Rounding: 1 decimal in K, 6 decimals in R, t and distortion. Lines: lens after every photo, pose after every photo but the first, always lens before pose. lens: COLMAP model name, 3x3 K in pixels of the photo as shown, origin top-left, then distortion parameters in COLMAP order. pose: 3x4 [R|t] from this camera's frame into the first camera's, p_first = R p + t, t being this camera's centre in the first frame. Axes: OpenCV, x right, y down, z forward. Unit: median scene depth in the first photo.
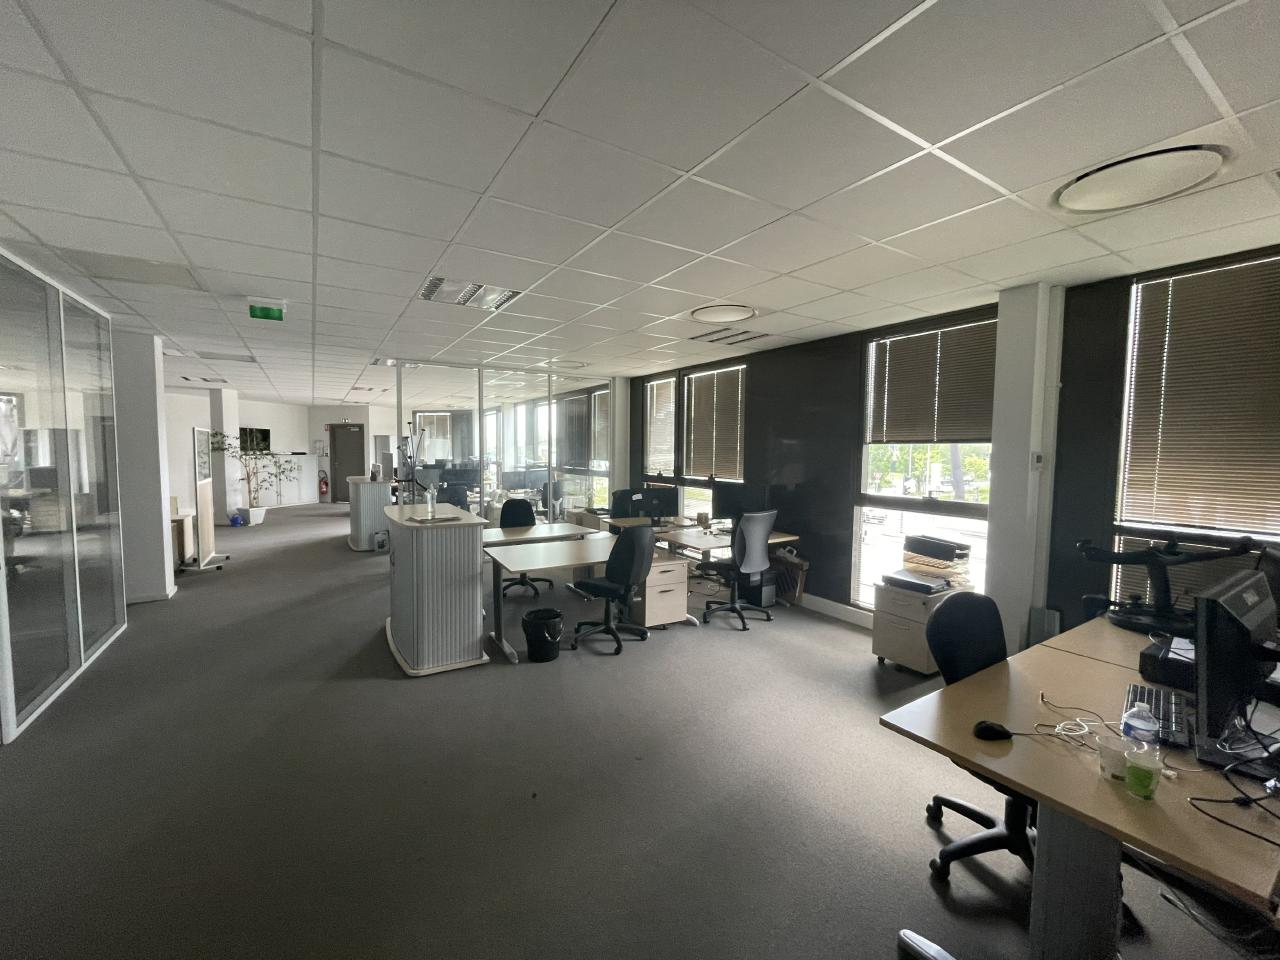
lens RADIAL K [[516.1, 0, 641.4], [0, 516.1, 478.2], [0, 0, 1]] dist [0.001043, 0.000146]
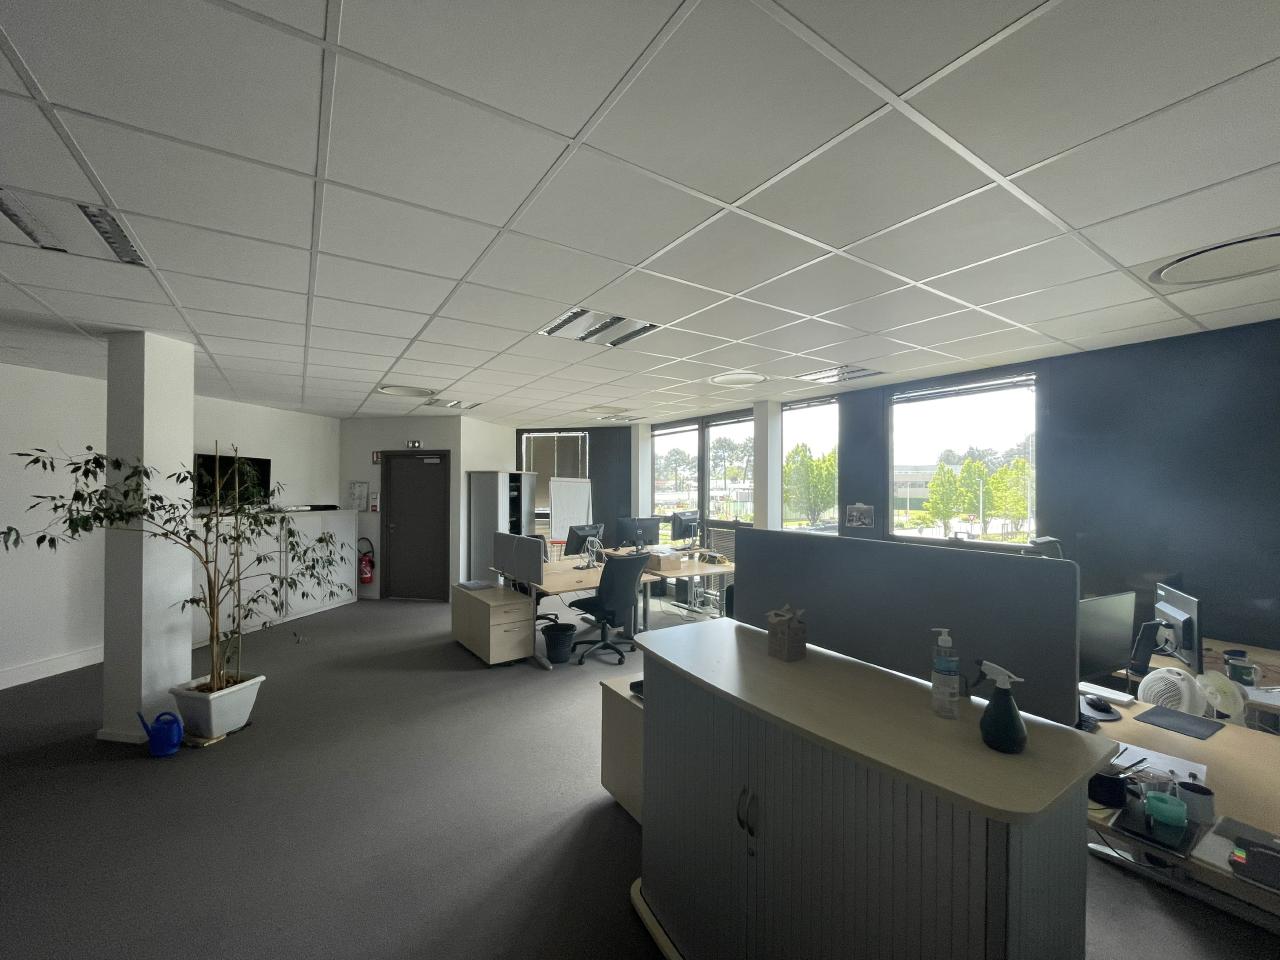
lens RADIAL K [[516.1, 0, 638.1], [0, 516.1, 483.5], [0, 0, 1]] dist [0.001043, 0.000146]
pose [[0.999878, -0.001900, 0.015536, -0.488841], [0.002884, 0.997976, -0.063534, -0.051513], [-0.015384, 0.063571, 0.997859, 0.655690]]
